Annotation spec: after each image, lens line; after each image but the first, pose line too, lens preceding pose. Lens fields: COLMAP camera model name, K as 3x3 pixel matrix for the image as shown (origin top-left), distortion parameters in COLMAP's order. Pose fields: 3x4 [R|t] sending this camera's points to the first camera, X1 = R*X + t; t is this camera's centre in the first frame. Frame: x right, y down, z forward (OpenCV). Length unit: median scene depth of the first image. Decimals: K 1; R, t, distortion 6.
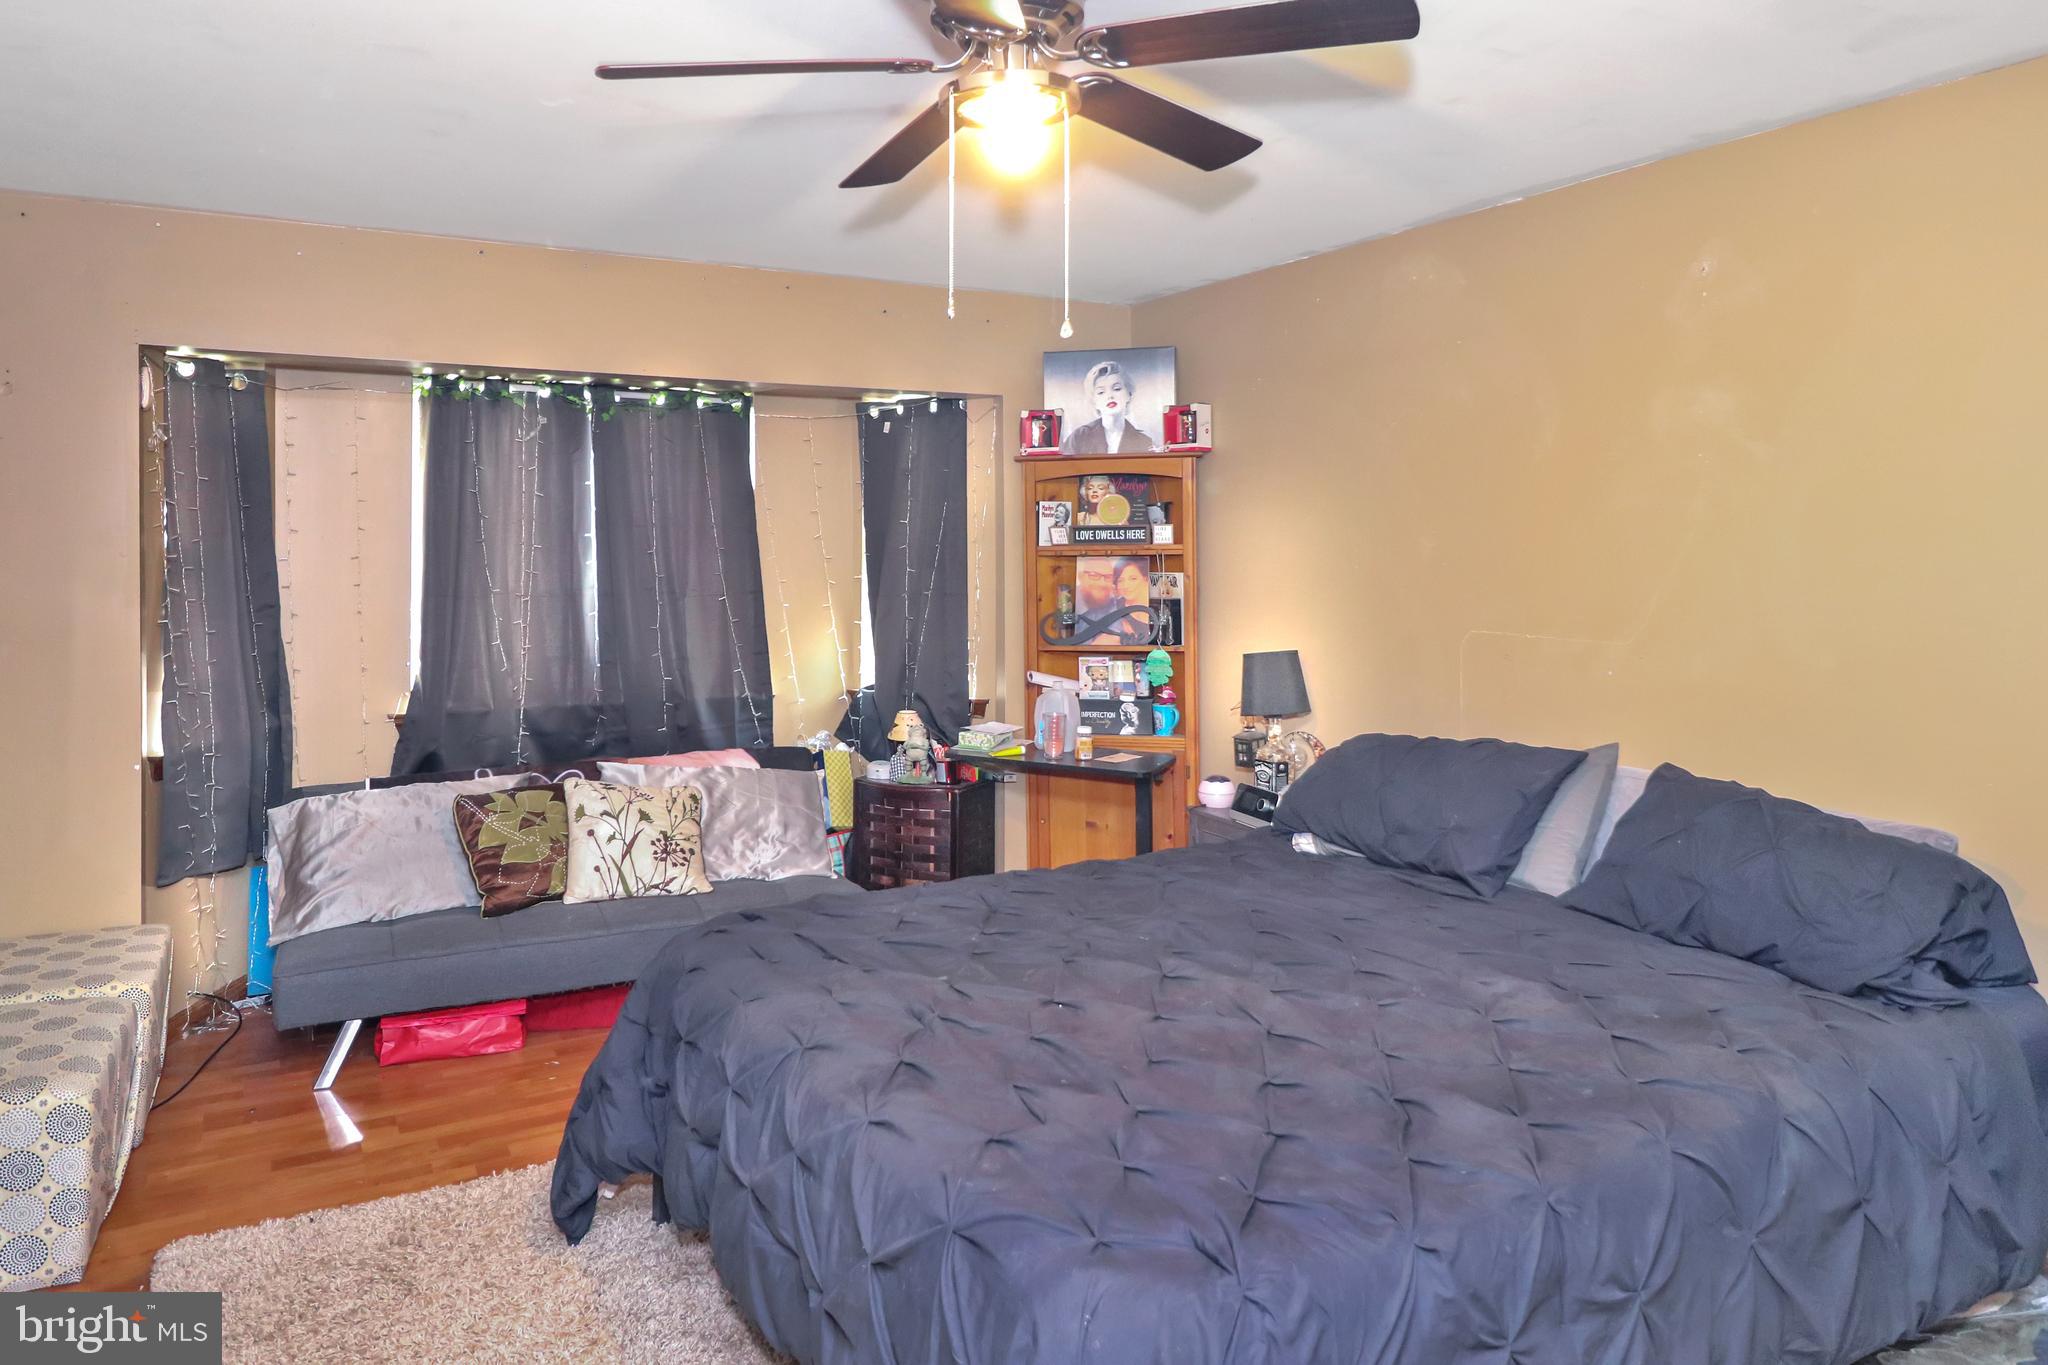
lens RADIAL K [[1361.8, 0, 1024.0], [0, 1361.8, 682.5], [0, 0, 1]] dist [0.045189, 0.000260]
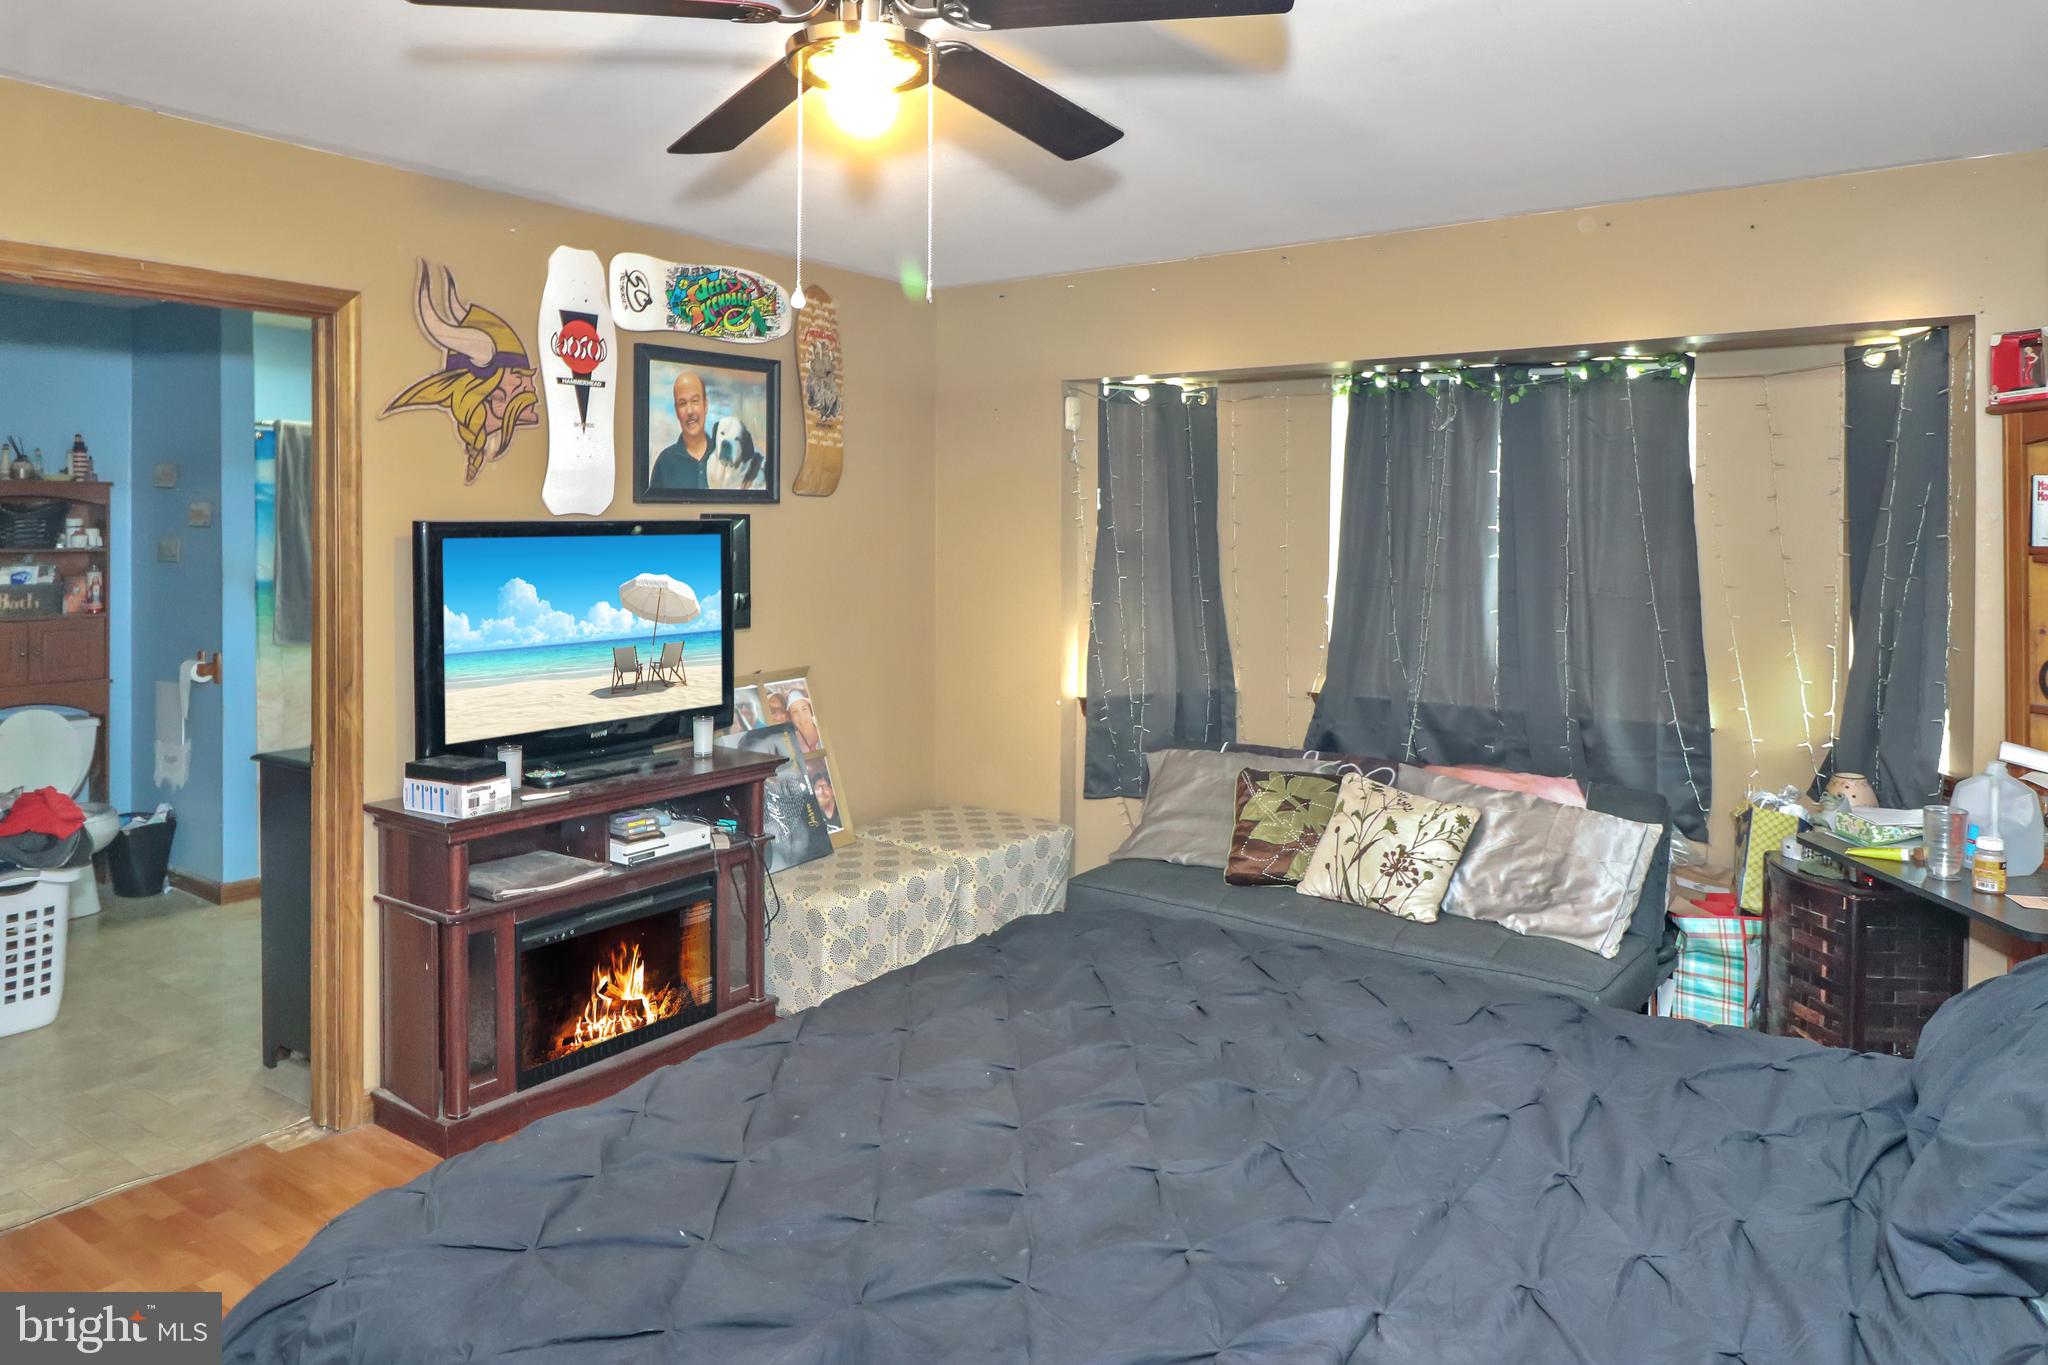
lens RADIAL K [[1325.5, 0, 1024.0], [0, 1325.5, 682.5], [0, 0, 1]] dist [0.001429, -0.000458]
pose [[0.427813, 0.108552, -0.897325, 0.388859], [-0.103014, 0.992149, 0.070910, -0.035497], [0.897978, 0.062101, 0.435637, 0.340620]]
